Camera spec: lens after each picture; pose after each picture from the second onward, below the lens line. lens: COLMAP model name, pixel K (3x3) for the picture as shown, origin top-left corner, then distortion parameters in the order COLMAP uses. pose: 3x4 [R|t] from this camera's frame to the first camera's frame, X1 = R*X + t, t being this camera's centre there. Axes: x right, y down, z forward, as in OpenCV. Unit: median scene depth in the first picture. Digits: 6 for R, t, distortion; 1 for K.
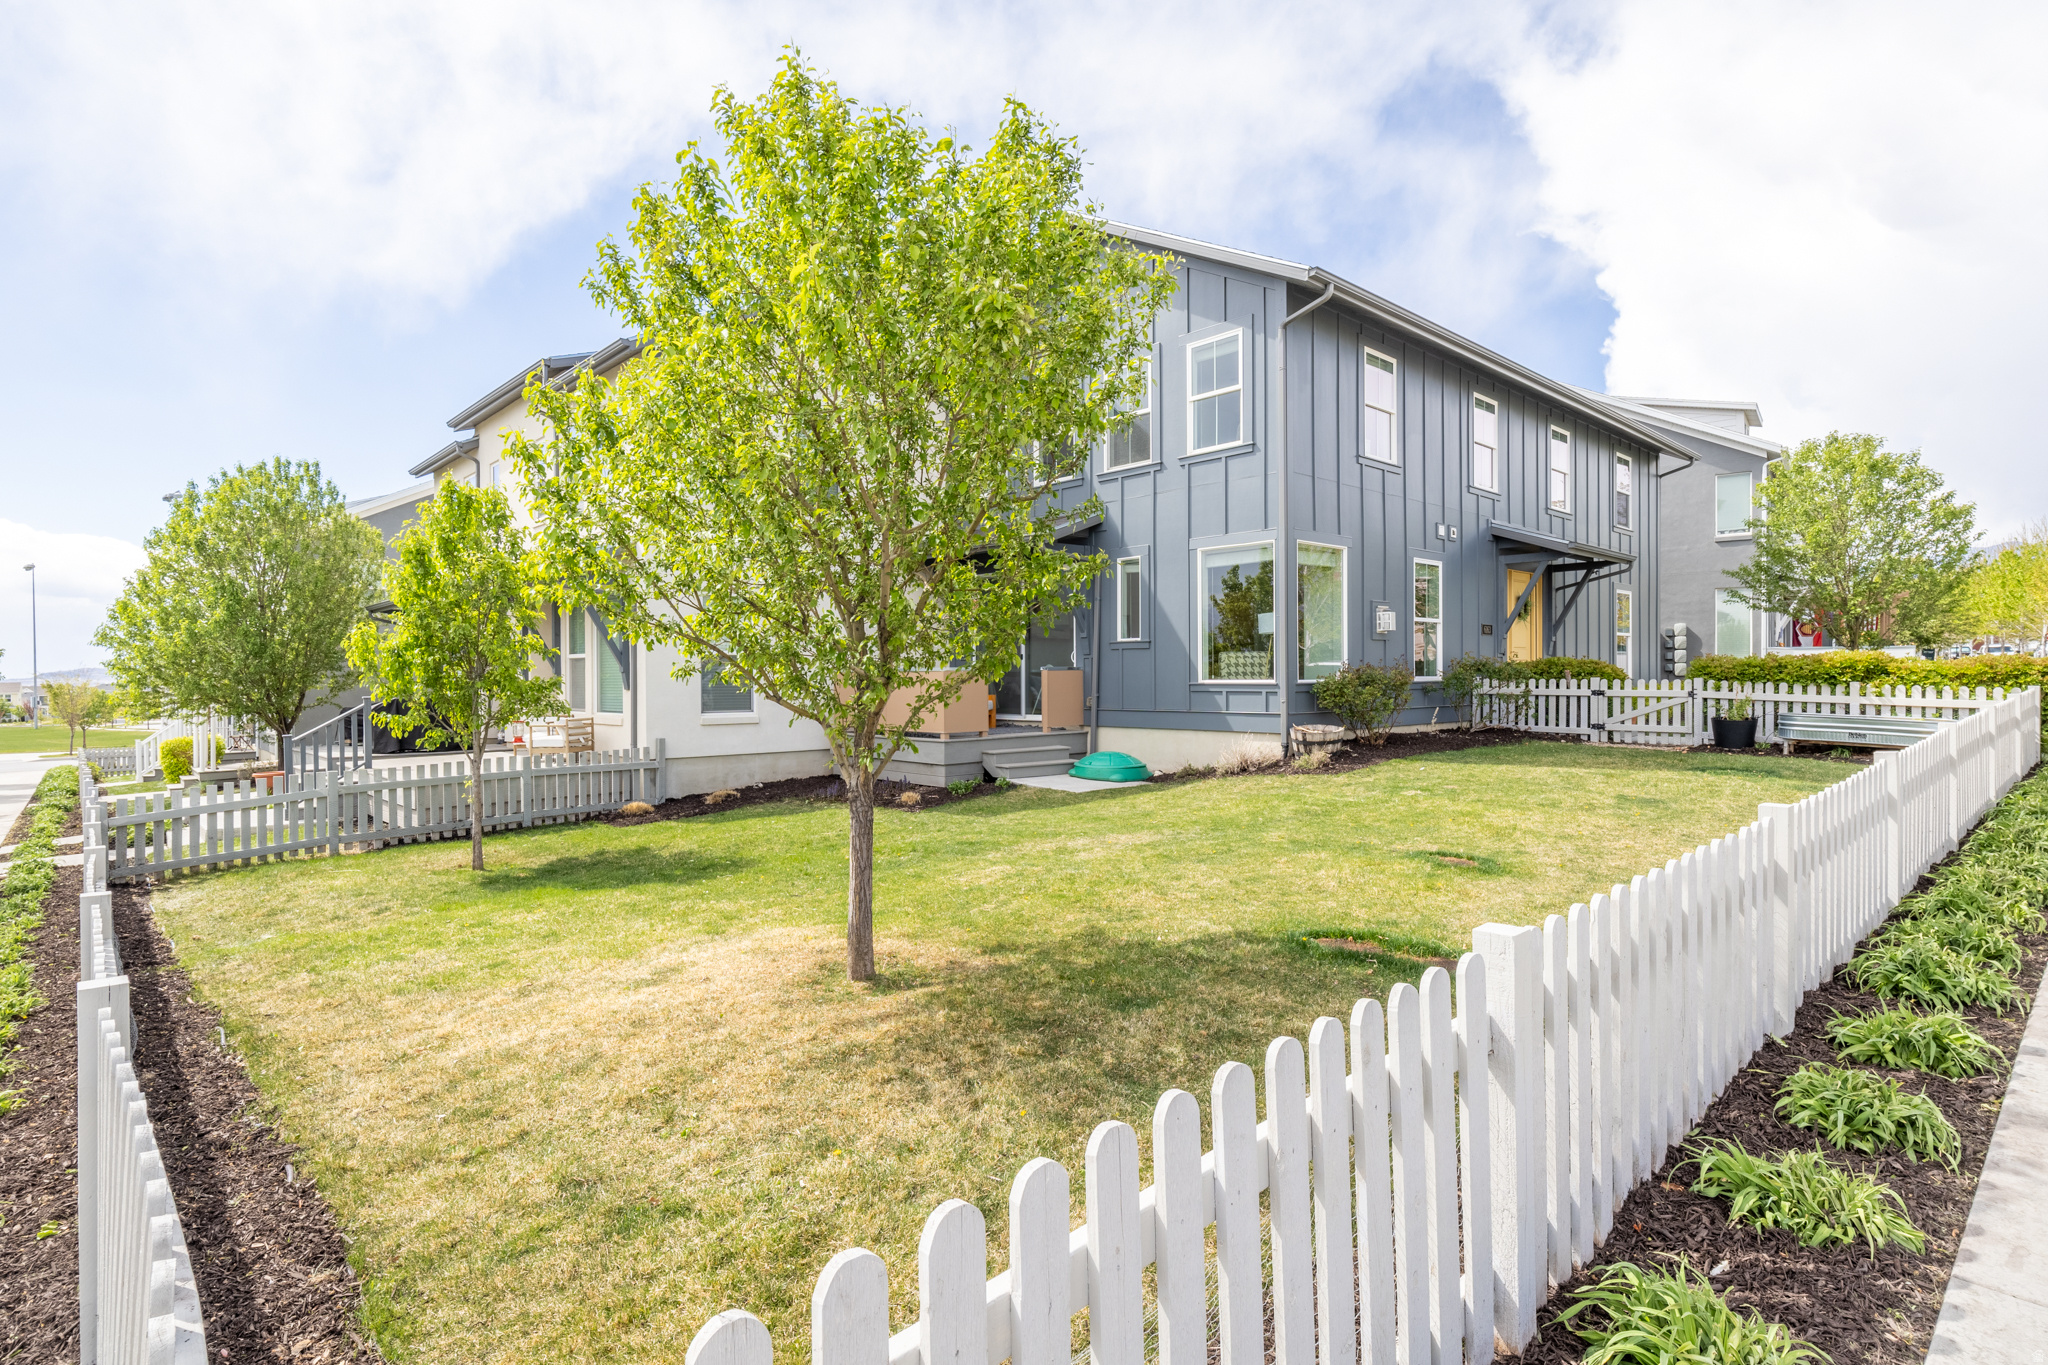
lens RADIAL K [[982.7, 0, 1024.0], [0, 982.7, 682.5], [0, 0, 1]] dist [-0.017349, -0.000511]
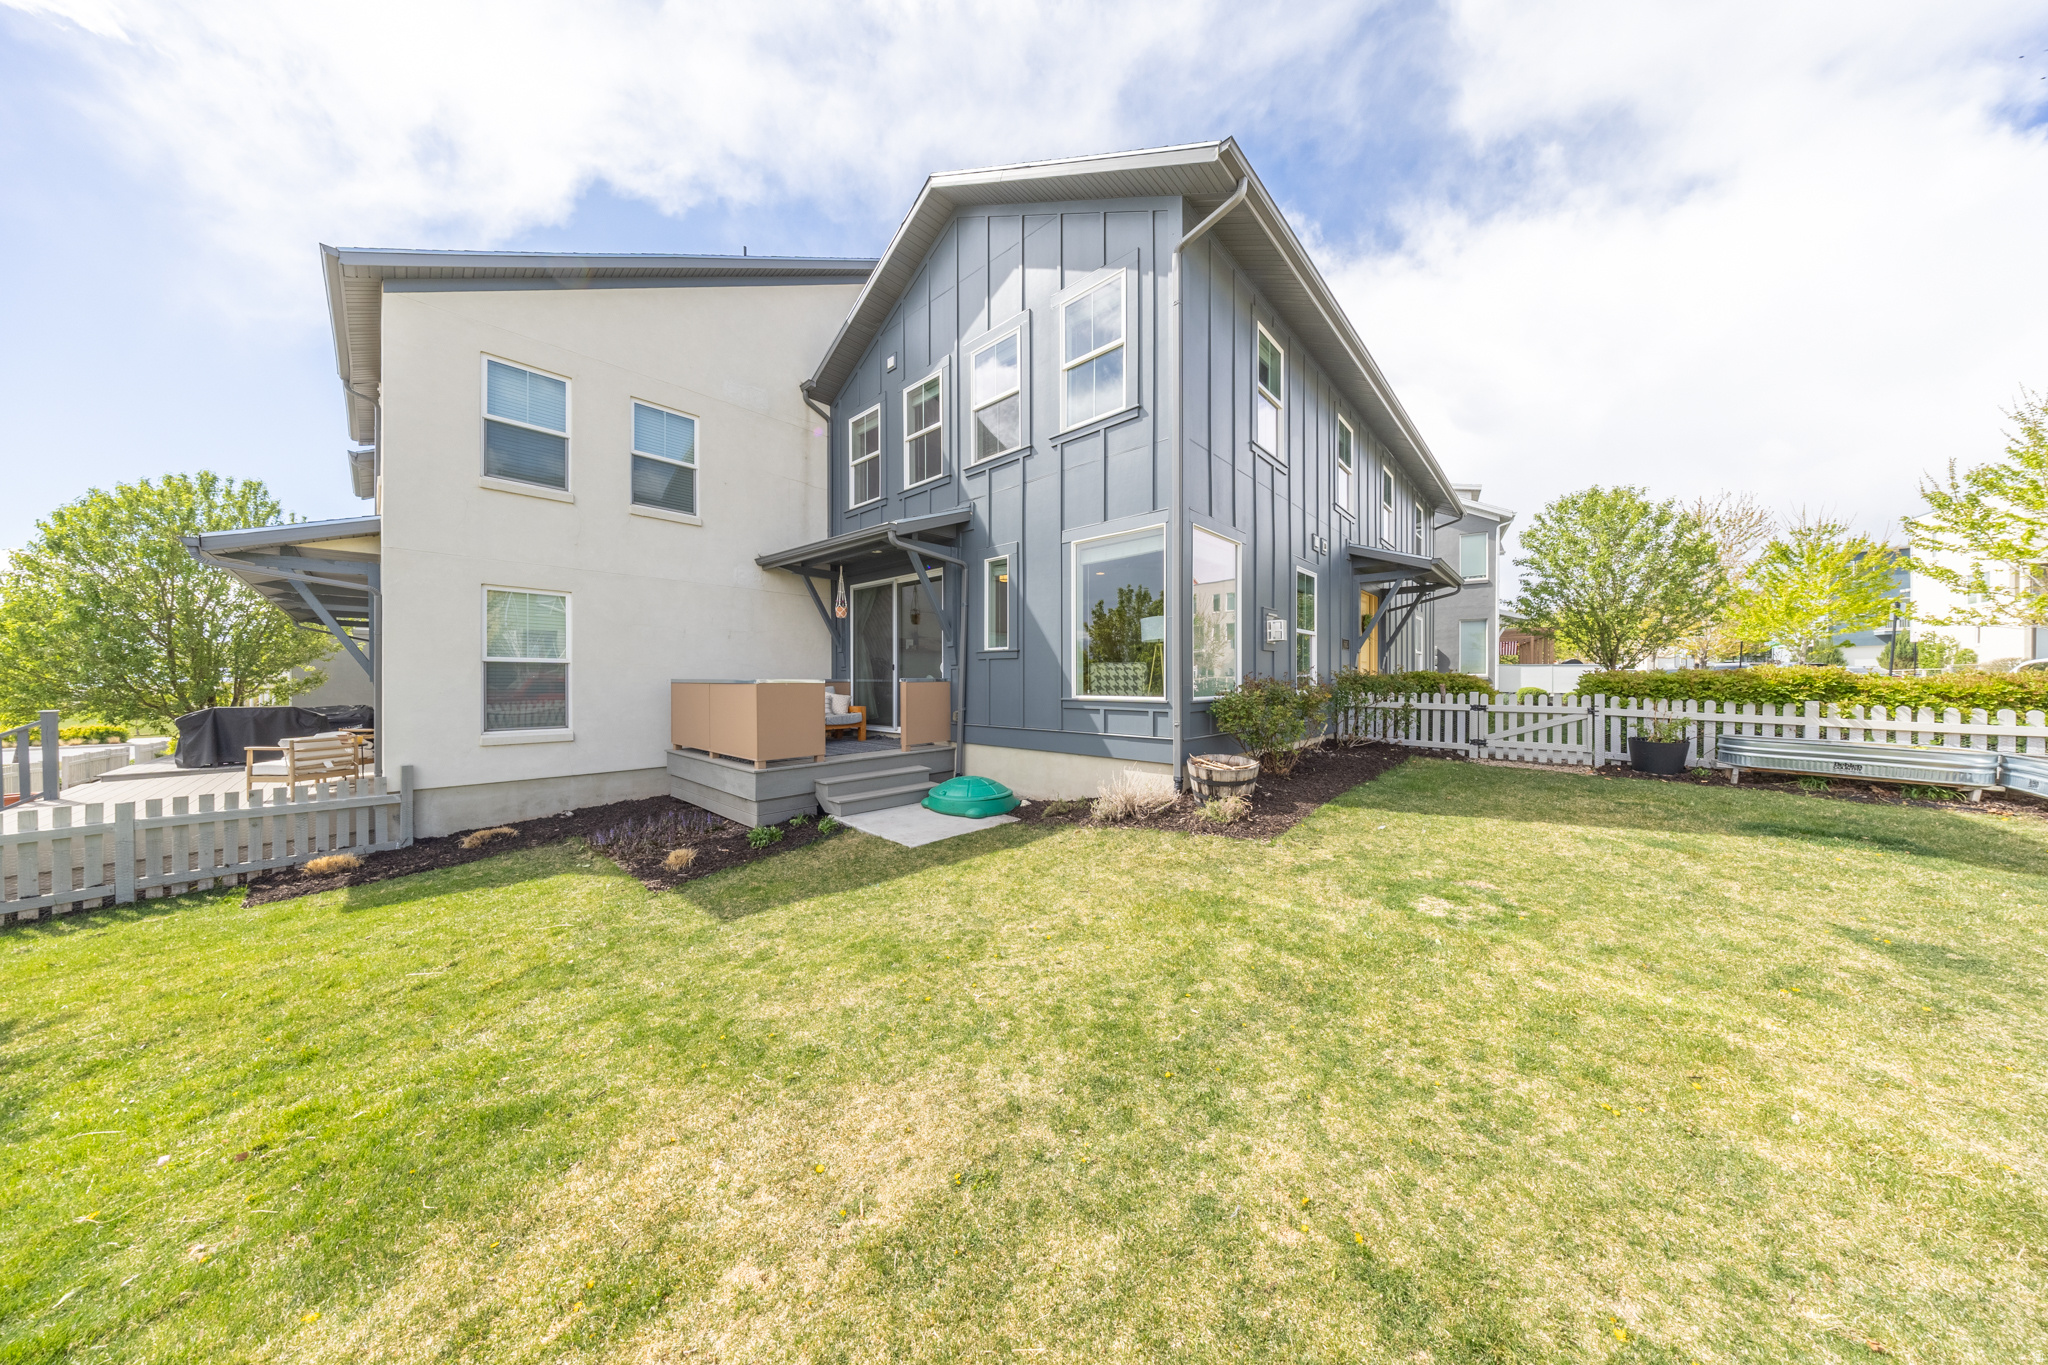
lens RADIAL K [[593.7, 0, 1024.0], [0, 593.7, 682.5], [0, 0, 1]] dist [-0.001607, -0.000078]
pose [[0.995899, 0.004399, 0.090368, 0.088997], [-0.004179, 0.999988, -0.002615, -0.012054], [-0.090378, 0.002227, 0.995905, 0.485583]]
